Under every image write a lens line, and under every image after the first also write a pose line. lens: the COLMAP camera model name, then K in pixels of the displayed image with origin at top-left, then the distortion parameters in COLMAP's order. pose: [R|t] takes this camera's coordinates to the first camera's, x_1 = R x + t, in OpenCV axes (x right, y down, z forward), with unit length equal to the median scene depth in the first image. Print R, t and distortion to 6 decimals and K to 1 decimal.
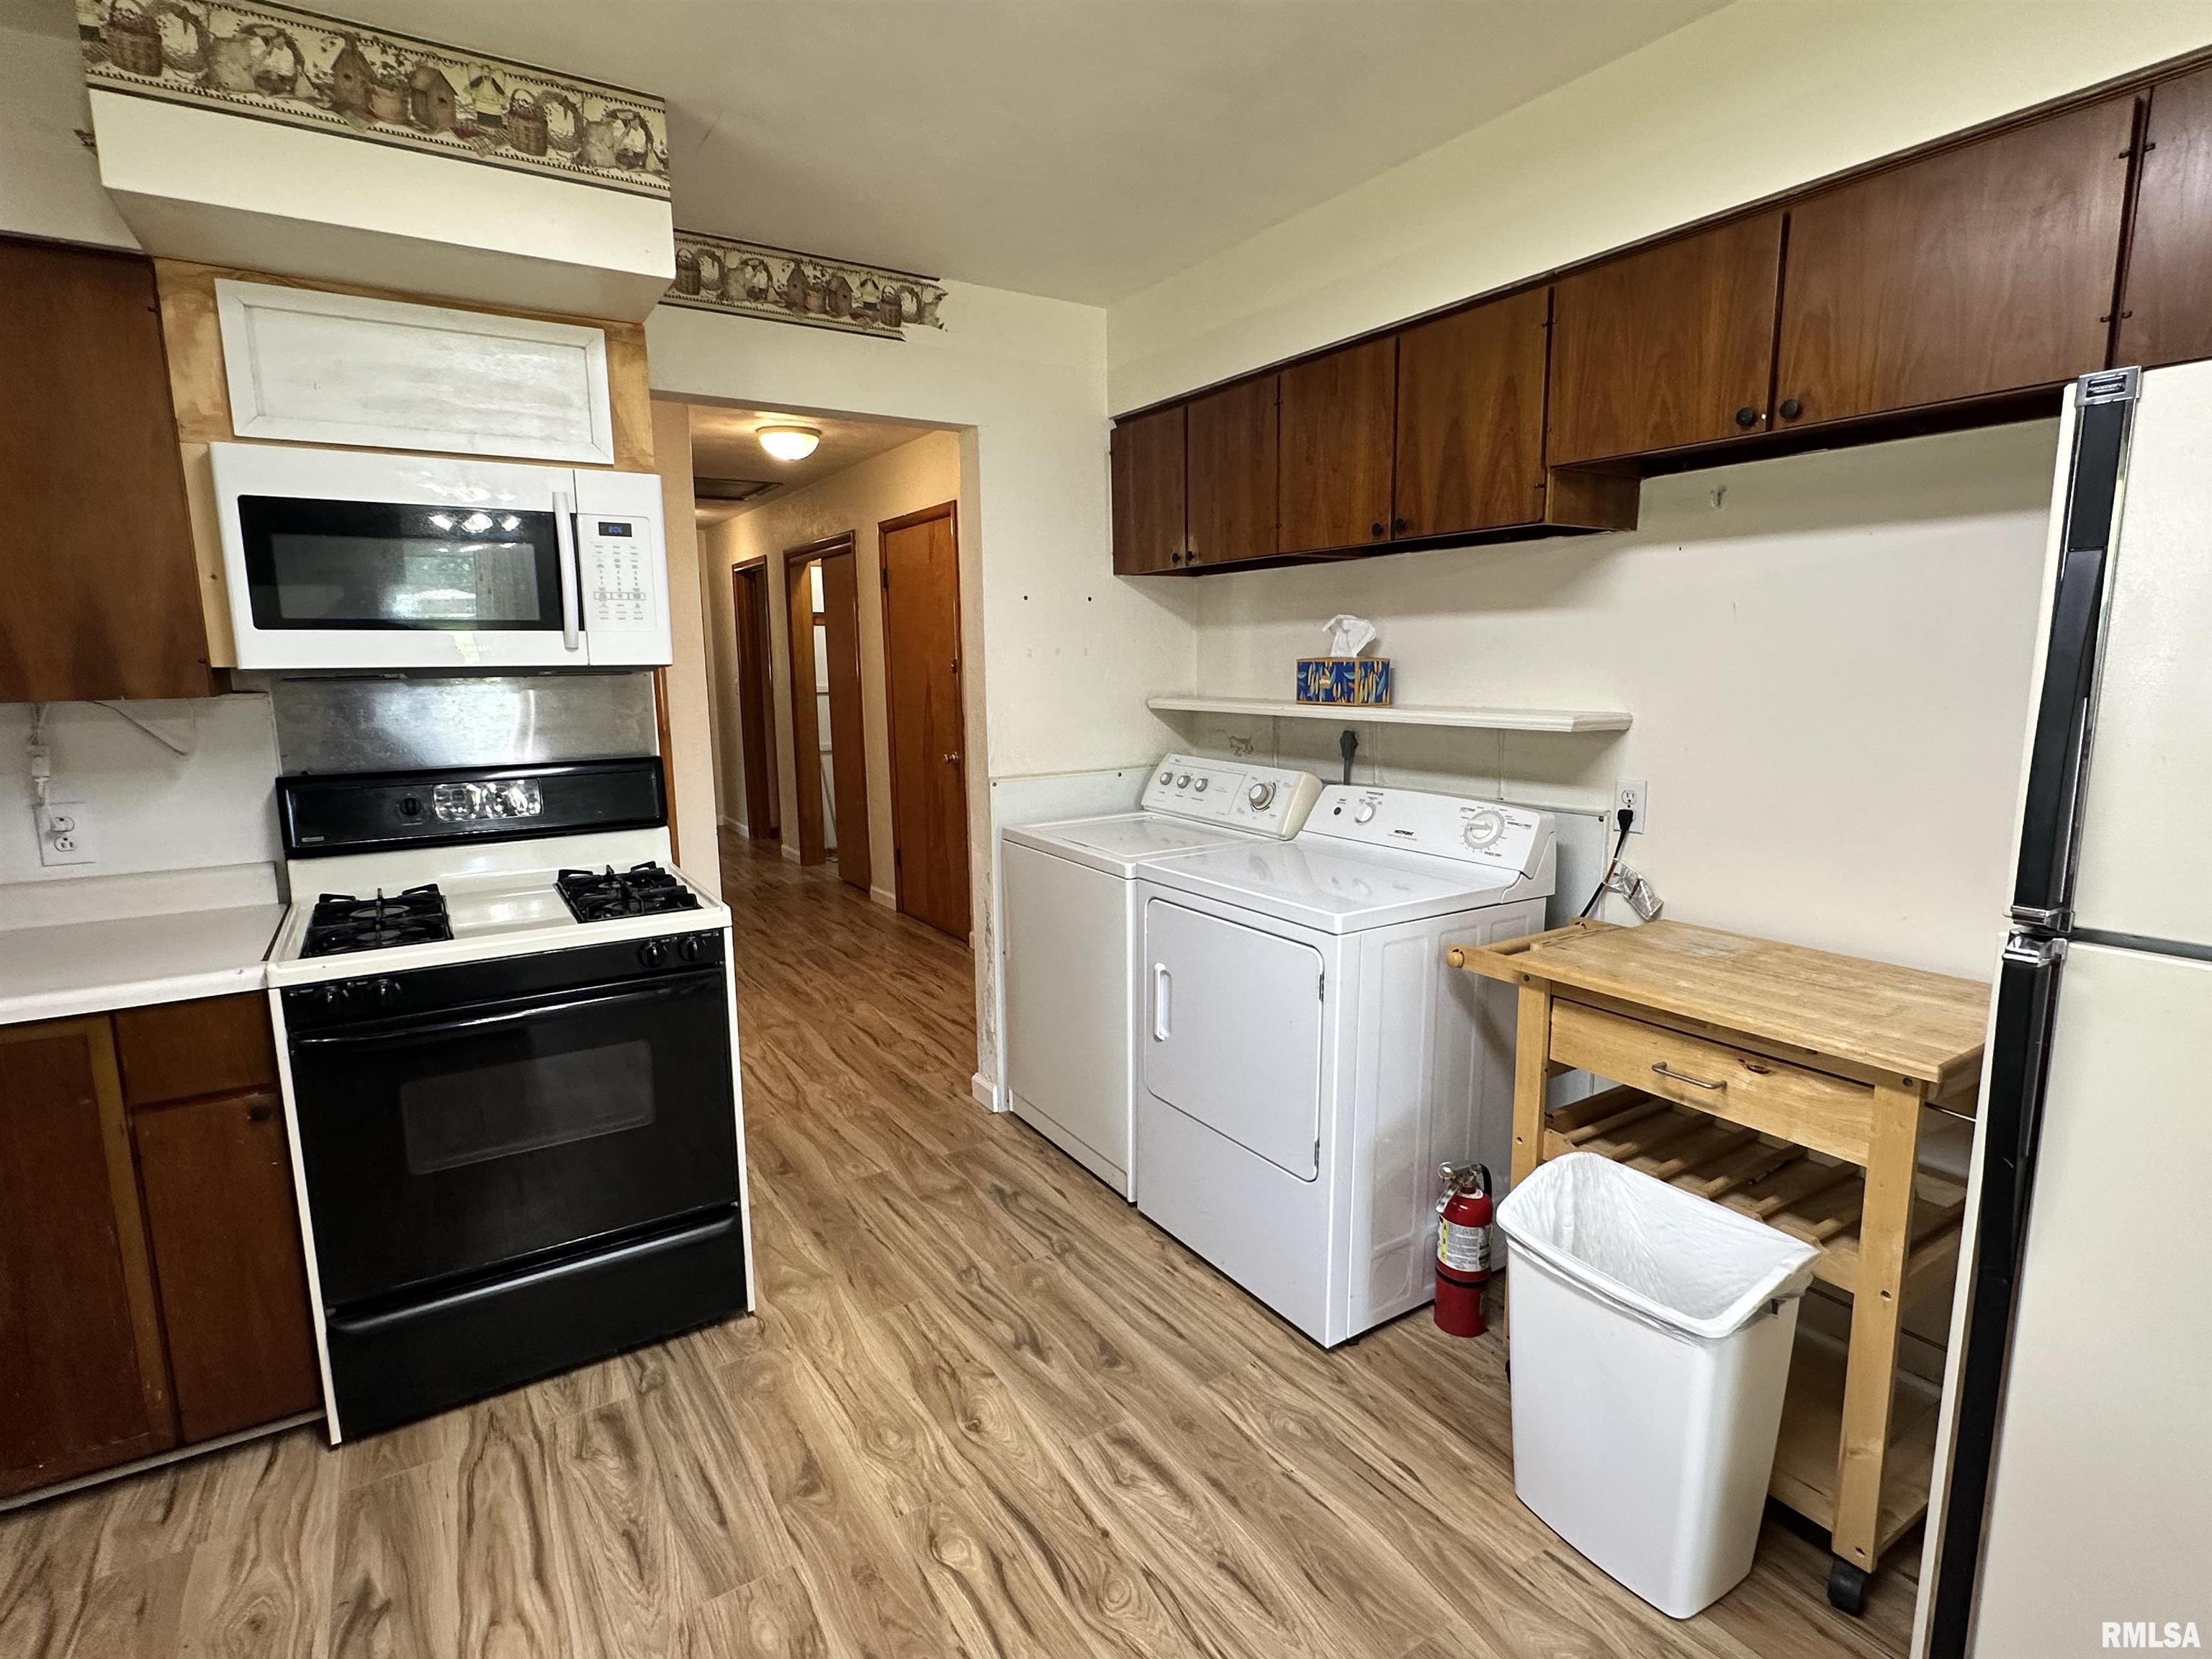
lens RADIAL K [[1096.7, 0, 1115.0], [0, 1096.7, 831.5], [0, 0, 1]] dist [-0.004029, 0.000891]
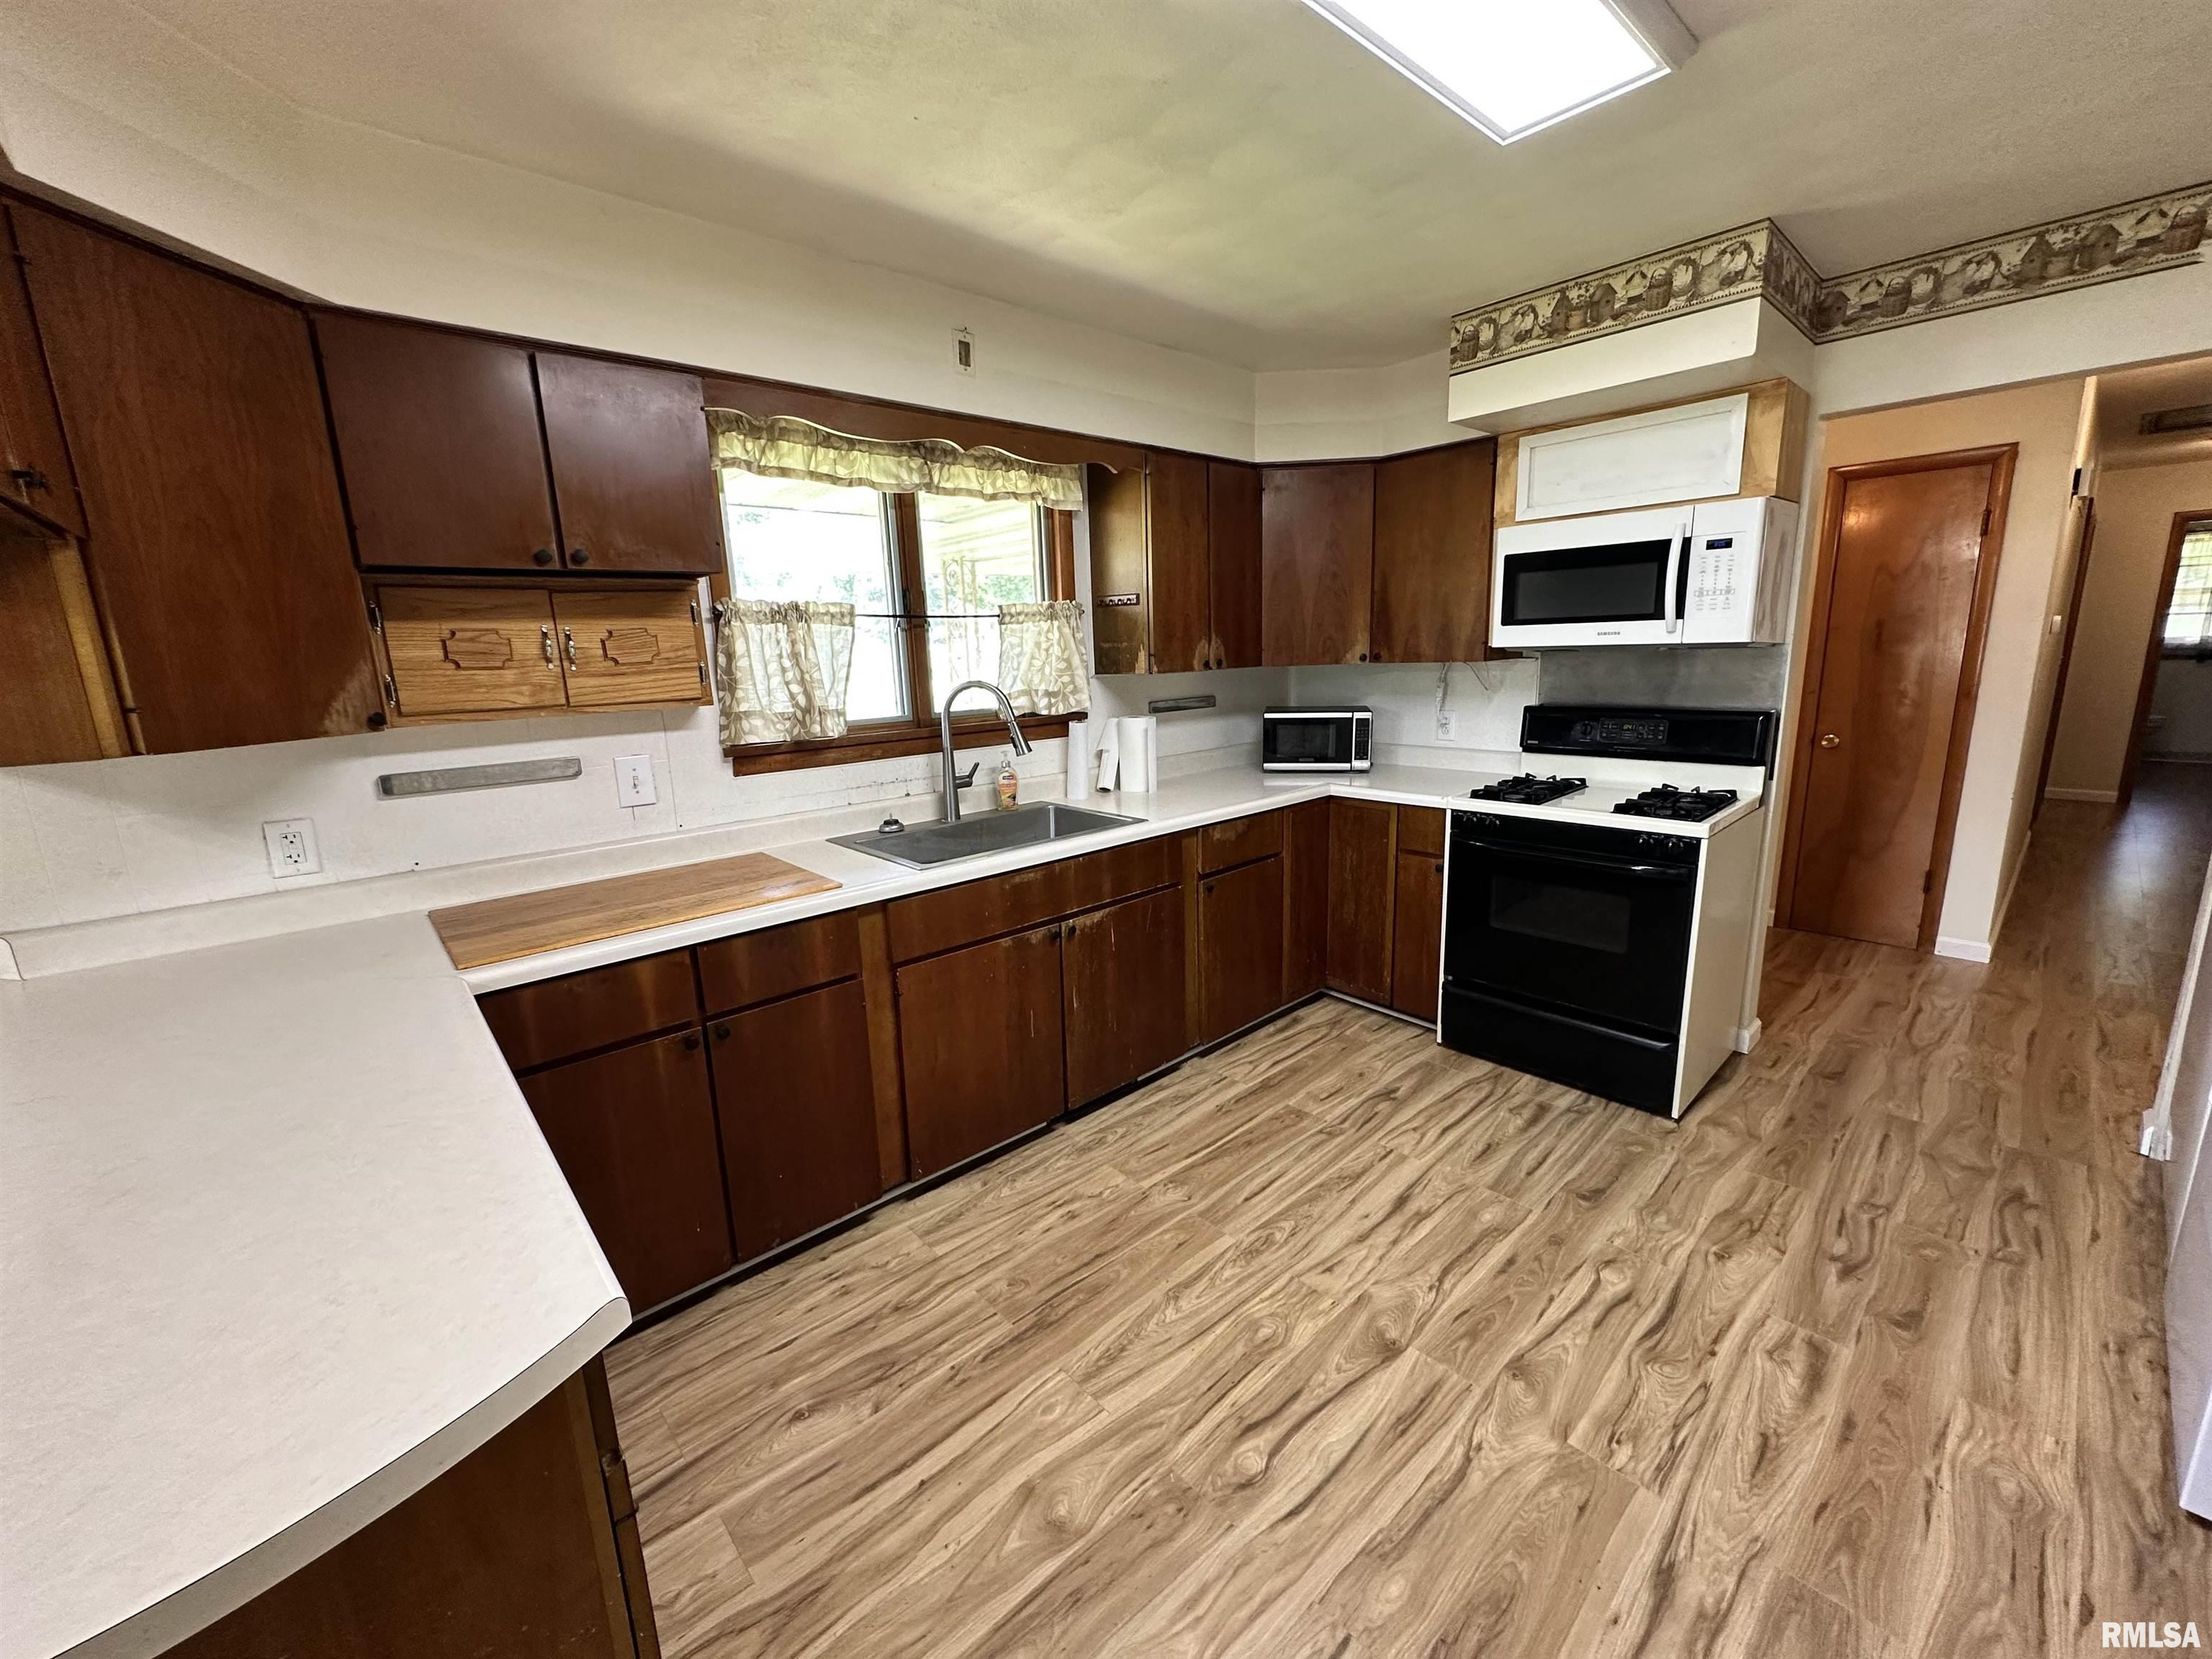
lens RADIAL K [[884.1, 0, 1098.6], [0, 884.1, 829.1], [0, 0, 1]] dist [-0.003686, 0.001070]
pose [[0.159912, 0.203345, -0.965960, 0.664473], [-0.123433, 0.974992, 0.184812, -0.038622], [0.979384, 0.089678, 0.181012, 0.069820]]
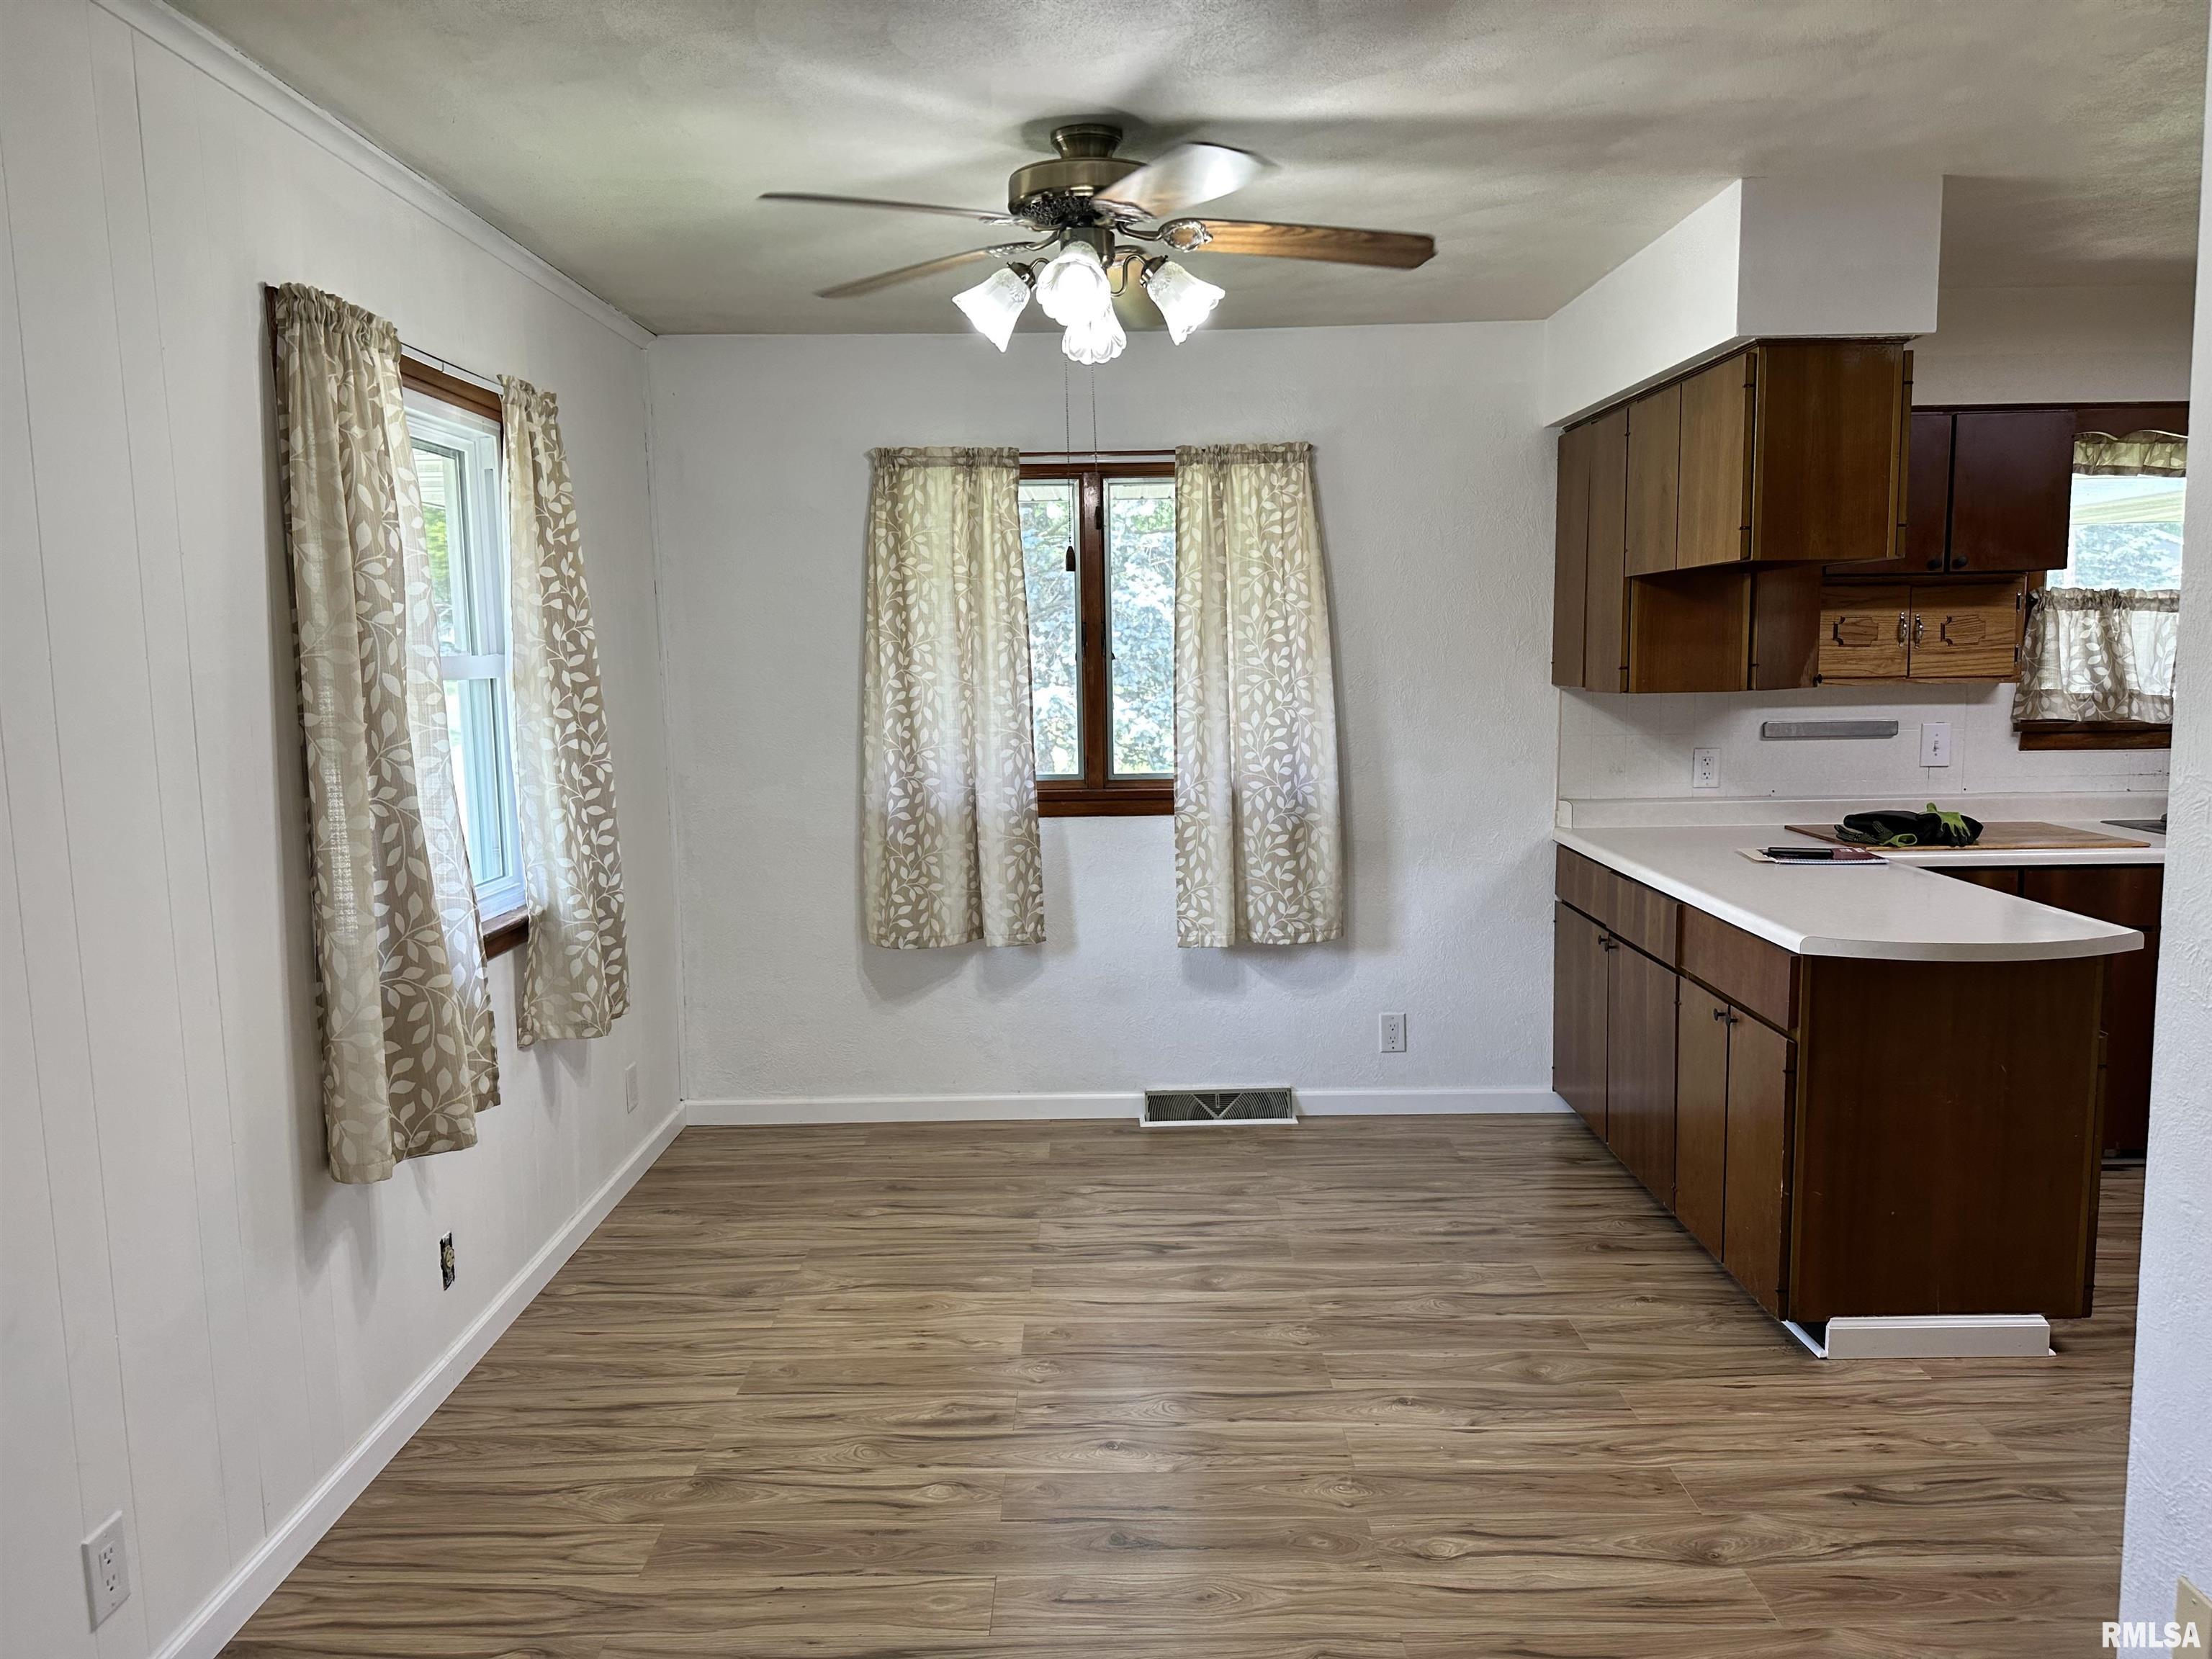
lens RADIAL K [[1556.8, 0, 1113.3], [0, 1556.8, 831.4], [0, 0, 1]] dist [0.023623, -0.034235]
pose [[-0.539412, 0.118807, -0.833619, 2.115980], [-0.114452, 0.970464, 0.212369, -0.043571], [0.834228, 0.209963, -0.509882, -0.130561]]
